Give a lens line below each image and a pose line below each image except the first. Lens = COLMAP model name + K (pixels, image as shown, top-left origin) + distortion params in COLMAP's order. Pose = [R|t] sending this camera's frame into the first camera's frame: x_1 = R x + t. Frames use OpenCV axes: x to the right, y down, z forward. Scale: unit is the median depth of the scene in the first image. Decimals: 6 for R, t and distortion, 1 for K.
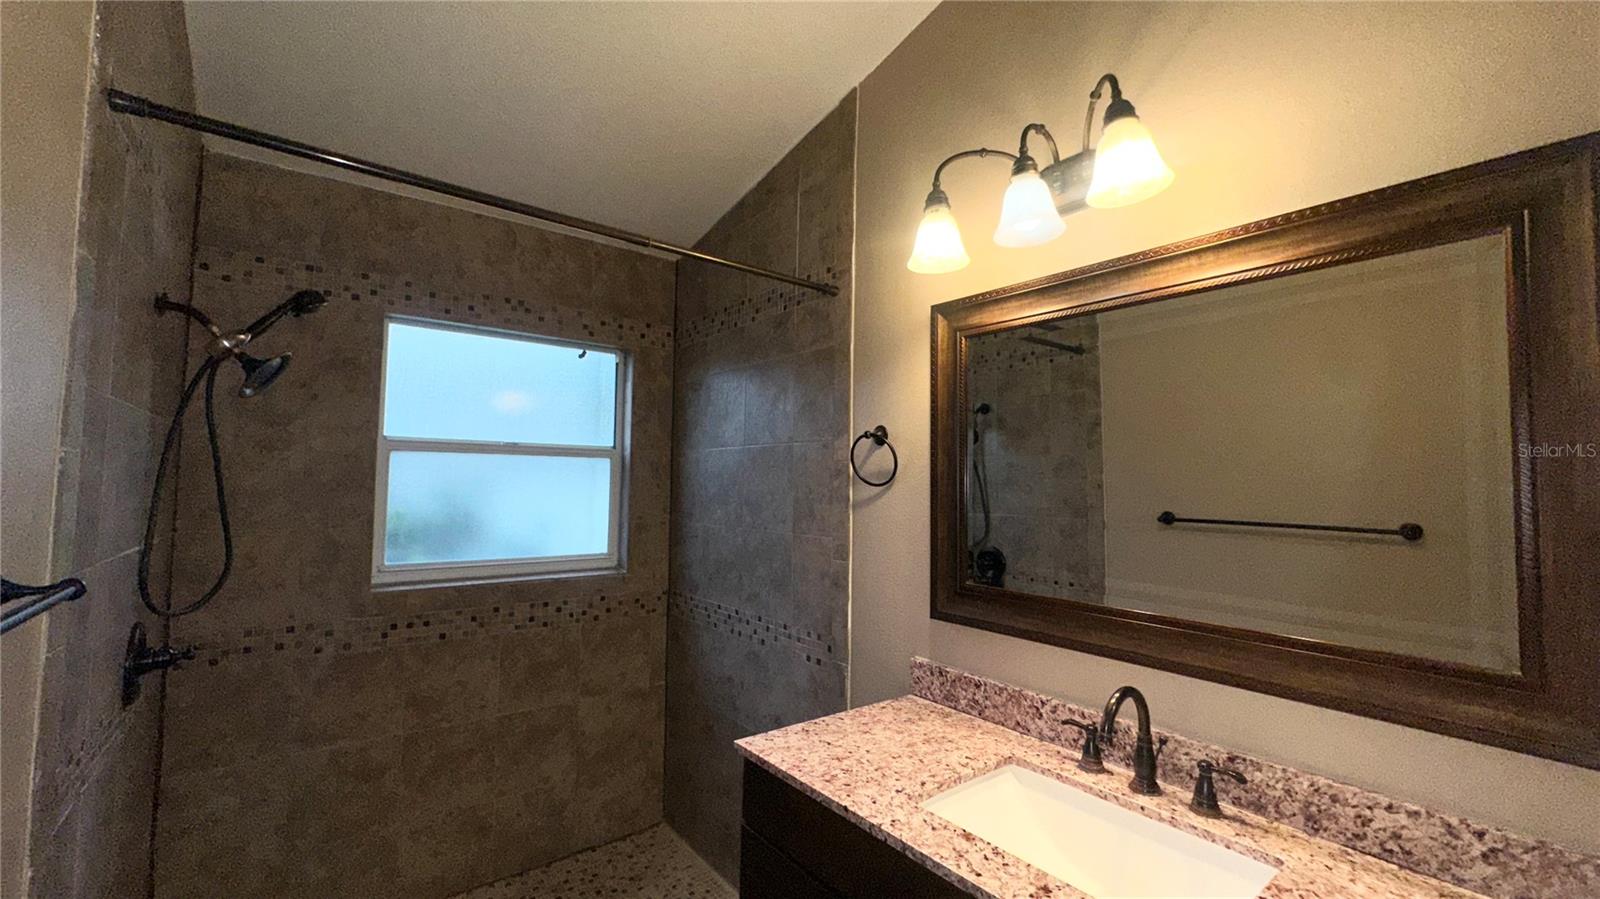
lens RADIAL K [[639.1, 0, 799.8], [0, 639.1, 449.6], [0, 0, 1]] dist [-0.000836, 0.000170]
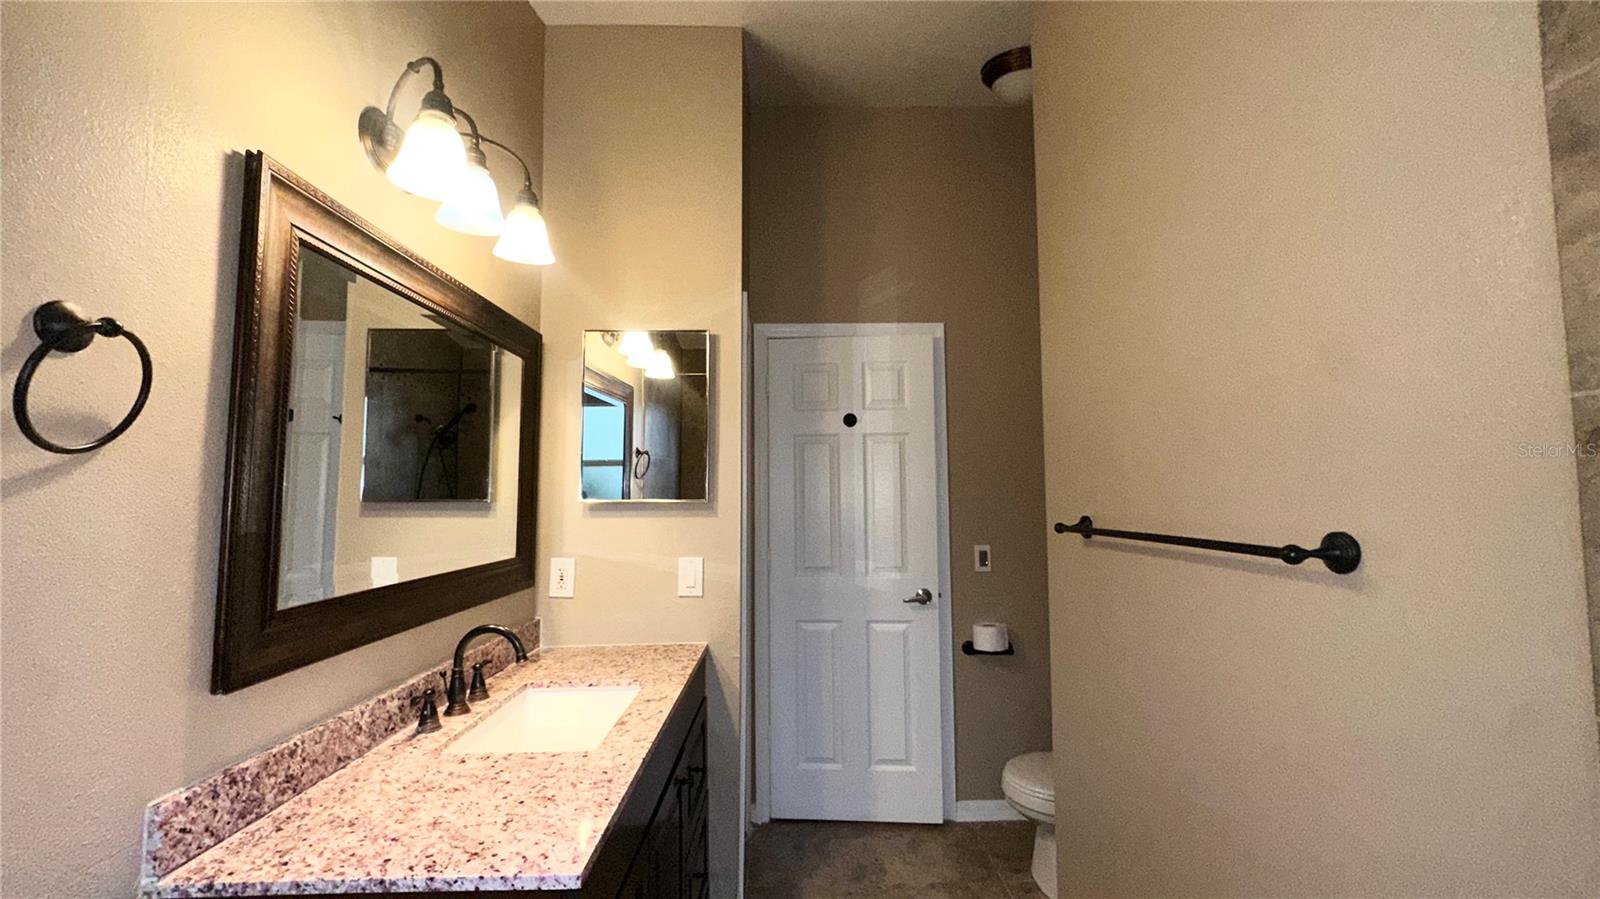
lens RADIAL K [[639.1, 0, 797.9], [0, 639.1, 446.6], [0, 0, 1]] dist [-0.000836, 0.000170]
pose [[-0.794548, 0.034268, 0.606234, -0.637336], [-0.040282, 0.993232, -0.108938, 0.103691], [-0.605864, -0.110977, -0.787790, 1.364851]]
